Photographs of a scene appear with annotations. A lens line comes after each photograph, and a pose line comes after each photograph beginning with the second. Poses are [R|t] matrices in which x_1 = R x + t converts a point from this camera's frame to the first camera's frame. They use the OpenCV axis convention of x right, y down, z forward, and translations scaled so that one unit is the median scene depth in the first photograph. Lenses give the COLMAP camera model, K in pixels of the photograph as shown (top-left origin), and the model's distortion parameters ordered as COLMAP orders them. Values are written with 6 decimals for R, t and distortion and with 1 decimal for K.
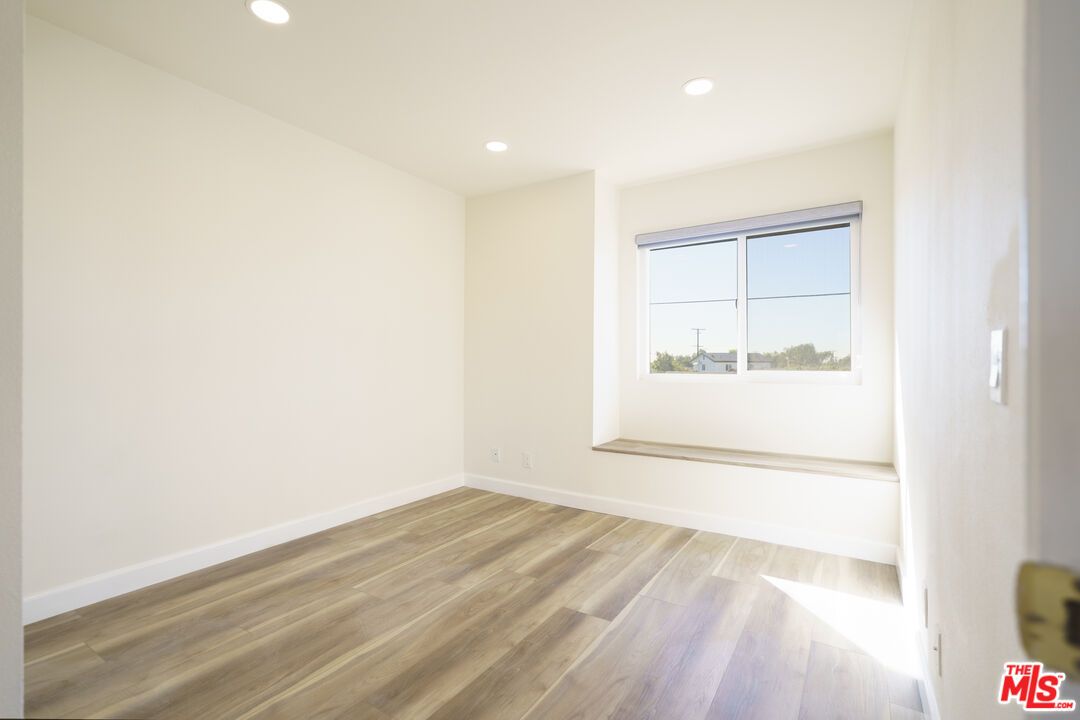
lens RADIAL K [[501.6, 0, 538.5], [0, 501.6, 363.5], [0, 0, 1]] dist [0.003159, 0.000023]
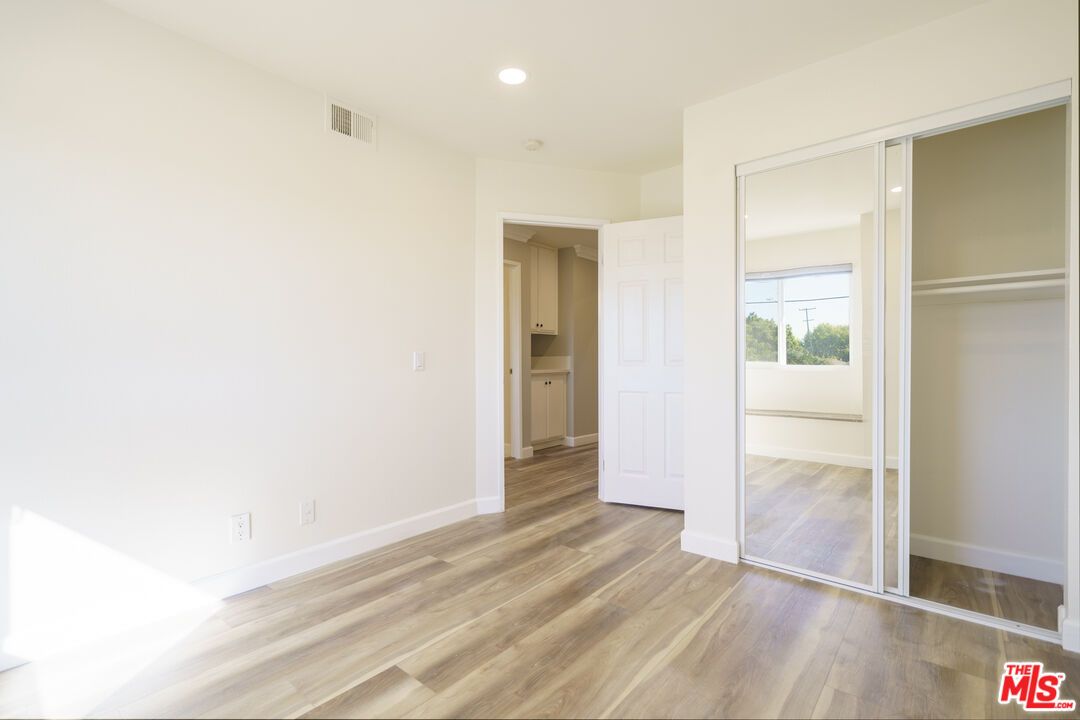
lens RADIAL K [[501.6, 0, 538.5], [0, 501.6, 363.5], [0, 0, 1]] dist [0.003159, 0.000023]
pose [[-0.991551, 0.004298, 0.129650, -0.230523], [0.005281, 0.999960, 0.007241, -0.002996], [-0.129614, 0.007864, -0.991533, 2.010471]]
